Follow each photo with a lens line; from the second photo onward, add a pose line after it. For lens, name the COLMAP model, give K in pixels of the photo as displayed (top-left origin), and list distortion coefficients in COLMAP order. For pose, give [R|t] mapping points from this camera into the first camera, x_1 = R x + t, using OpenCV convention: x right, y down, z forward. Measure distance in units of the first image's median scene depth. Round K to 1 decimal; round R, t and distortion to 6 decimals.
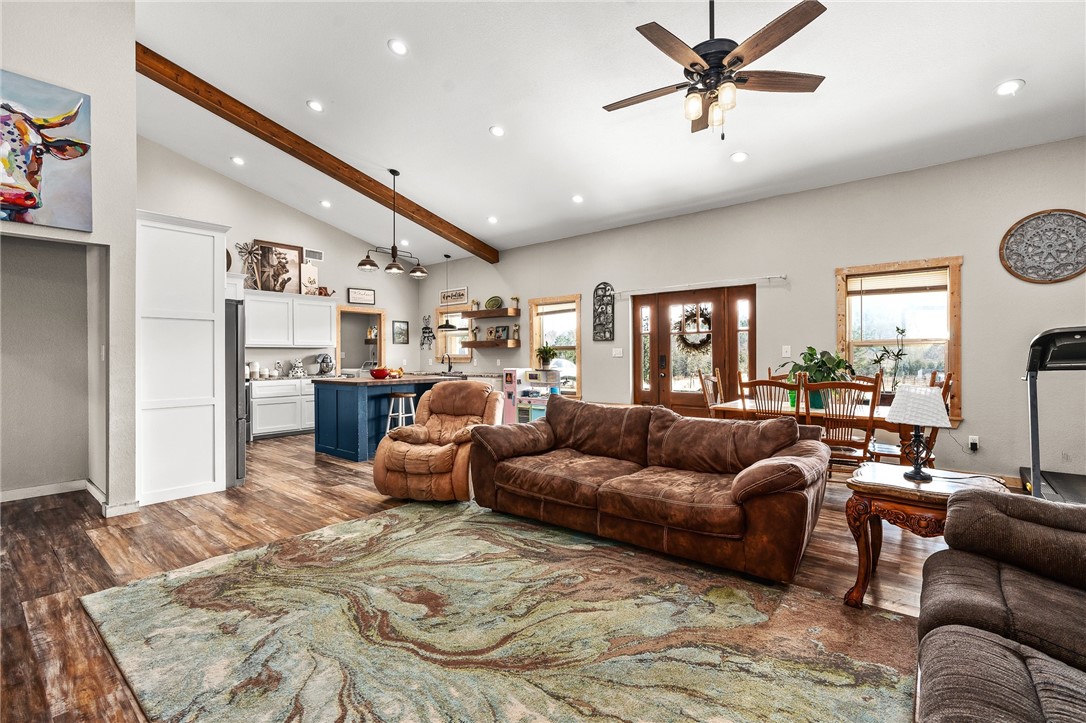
lens RADIAL K [[486.5, 0, 540.3], [0, 486.5, 359.8], [0, 0, 1]] dist [-0.009790, 0.001085]
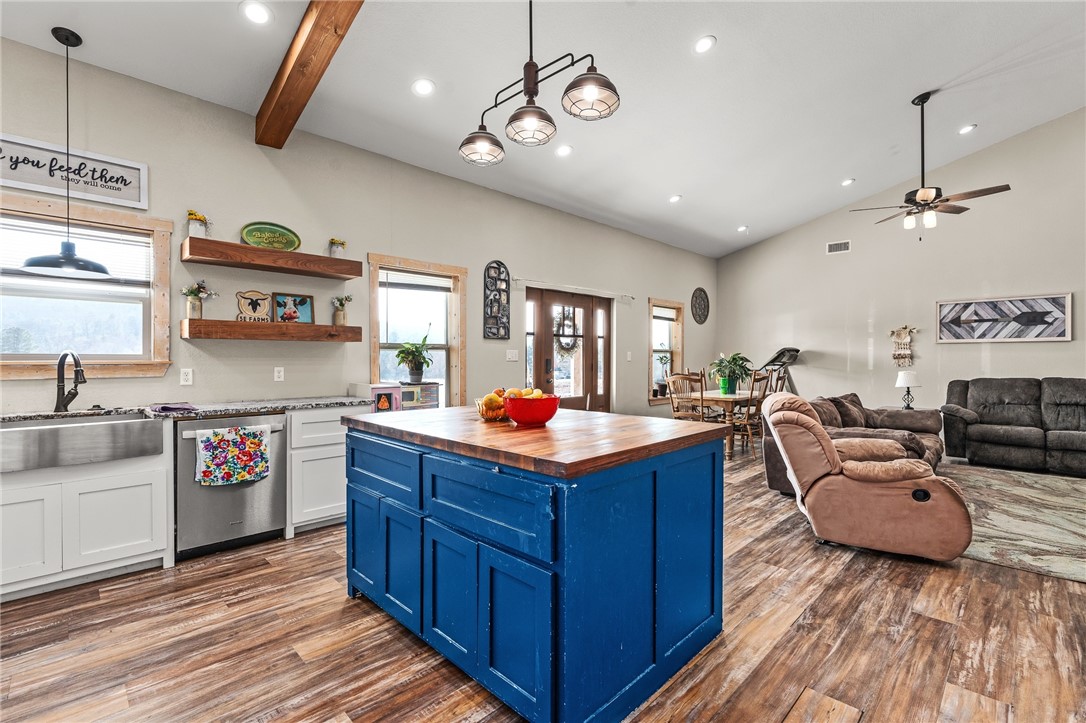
lens RADIAL K [[486.5, 0, 545.3], [0, 486.5, 358.7], [0, 0, 1]] dist [-0.009790, 0.001085]
pose [[0.088680, 0.003039, 0.996055, -0.548229], [0.007622, 0.999964, -0.003730, -0.005347], [-0.996031, 0.007922, 0.088654, 0.783989]]
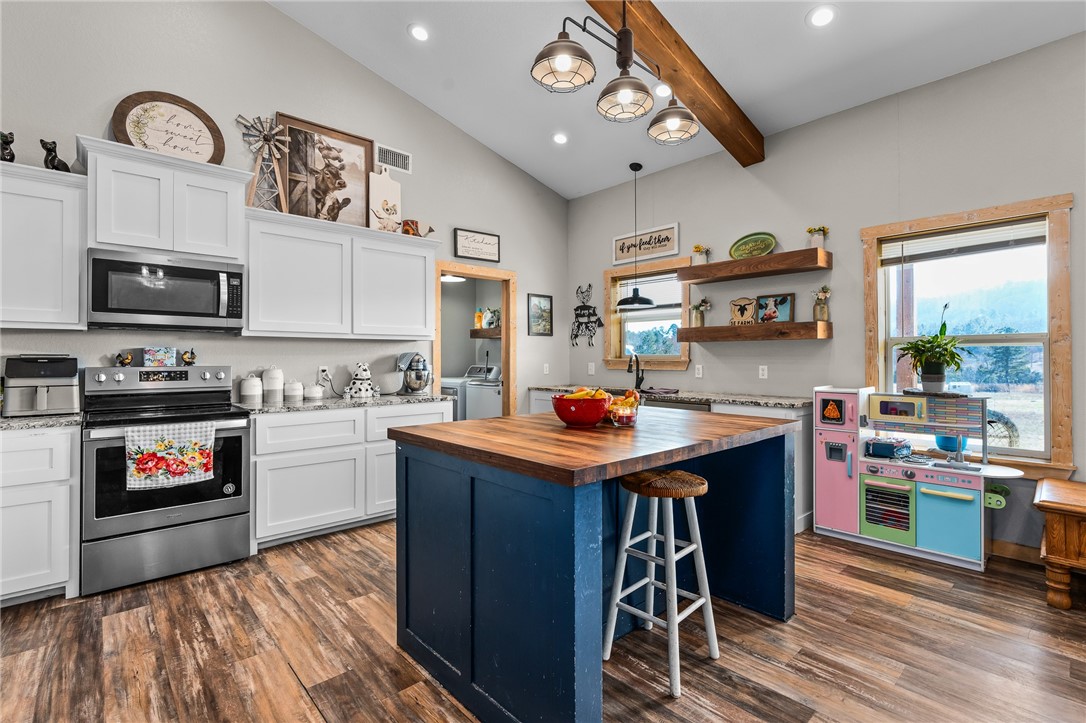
lens RADIAL K [[486.5, 0, 535.7], [0, 486.5, 361.8], [0, 0, 1]] dist [-0.009790, 0.001085]
pose [[0.989115, 0.004958, -0.147060, -0.257073], [-0.004700, 0.999987, 0.002103, -0.004521], [0.147069, -0.001389, 0.989125, 0.546874]]
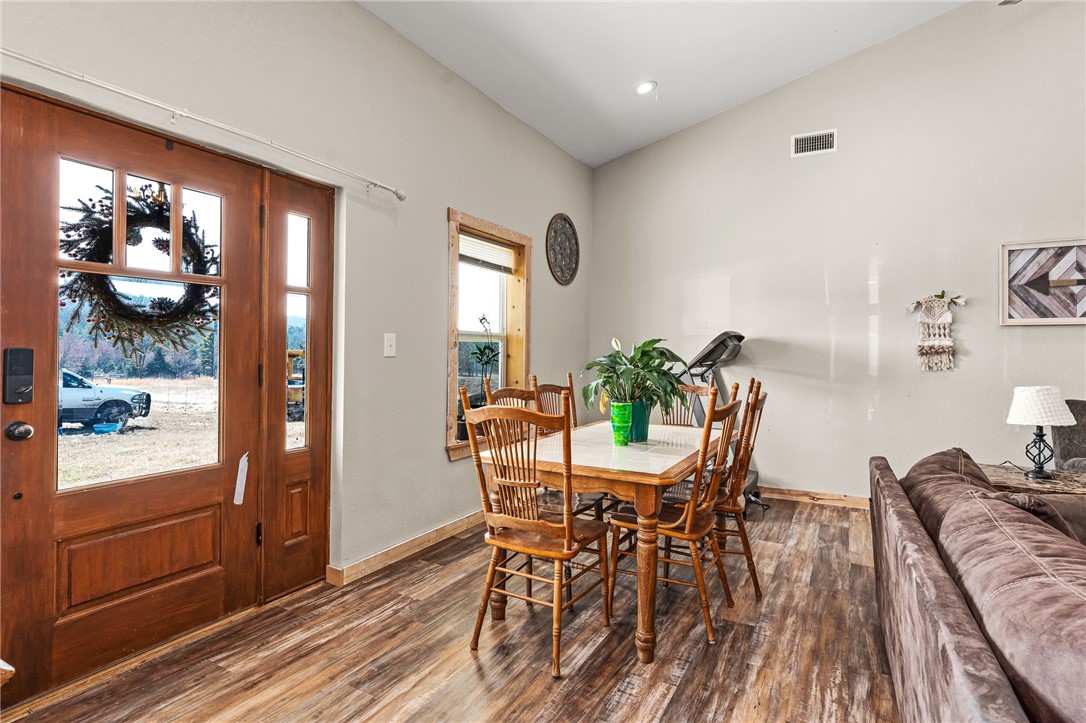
lens RADIAL K [[547.1, 0, 543.4], [0, 547.1, 354.9], [0, 0, 1]] dist [-0.000757, -0.000567]
pose [[-0.187407, -0.002522, 0.982279, -0.051262], [0.001365, 0.999995, 0.002827, -0.005898], [-0.982281, 0.001870, -0.187403, 0.674637]]
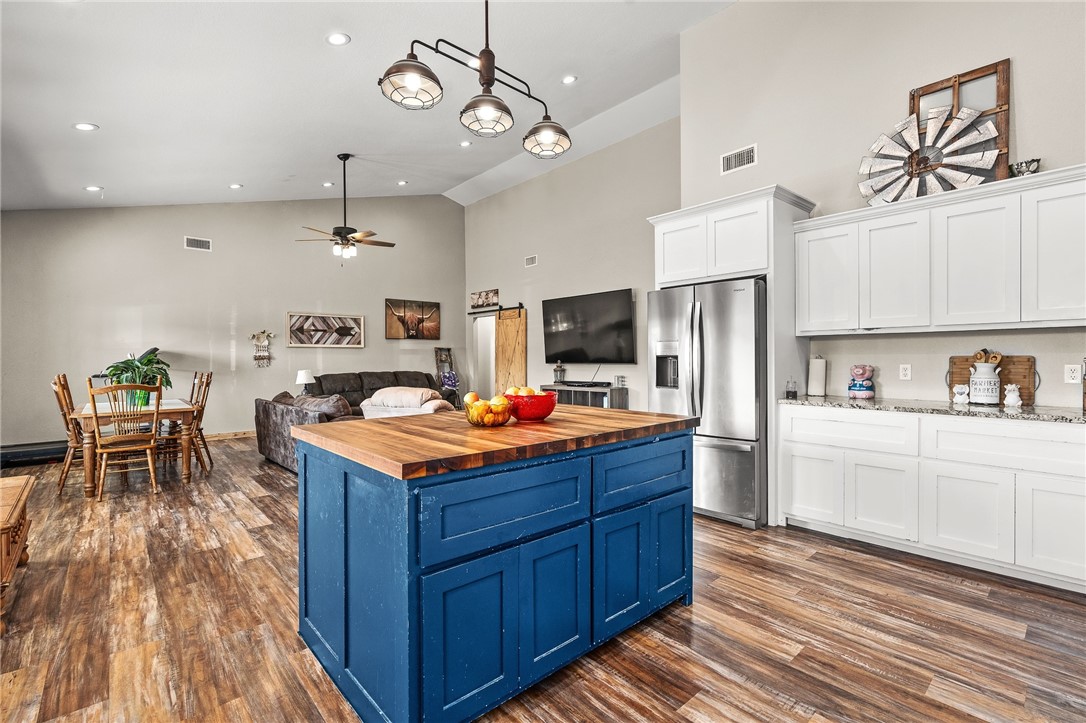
lens RADIAL K [[486.5, 0, 541.5], [0, 486.5, 357.7], [0, 0, 1]] dist [-0.009790, 0.001085]
pose [[-0.989074, 0.008855, 0.147150, -0.320910], [0.009719, 0.999939, 0.005157, -0.007589], [-0.147096, 0.006531, -0.989101, 1.104629]]
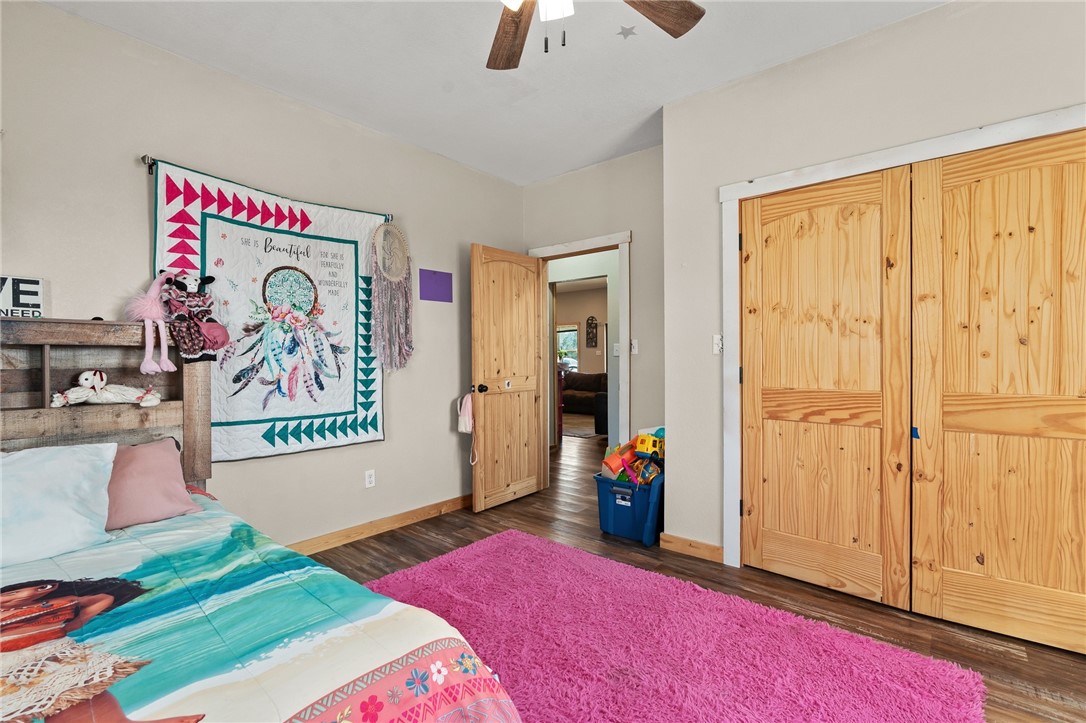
lens RADIAL K [[486.5, 0, 543.4], [0, 486.5, 363.2], [0, 0, 1]] dist [-0.009790, 0.001085]
pose [[0.999987, -0.000079, -0.005043, -0.044647], [0.000091, 0.999997, 0.002419, 0.017735], [0.005042, -0.002419, 0.999984, -0.826324]]
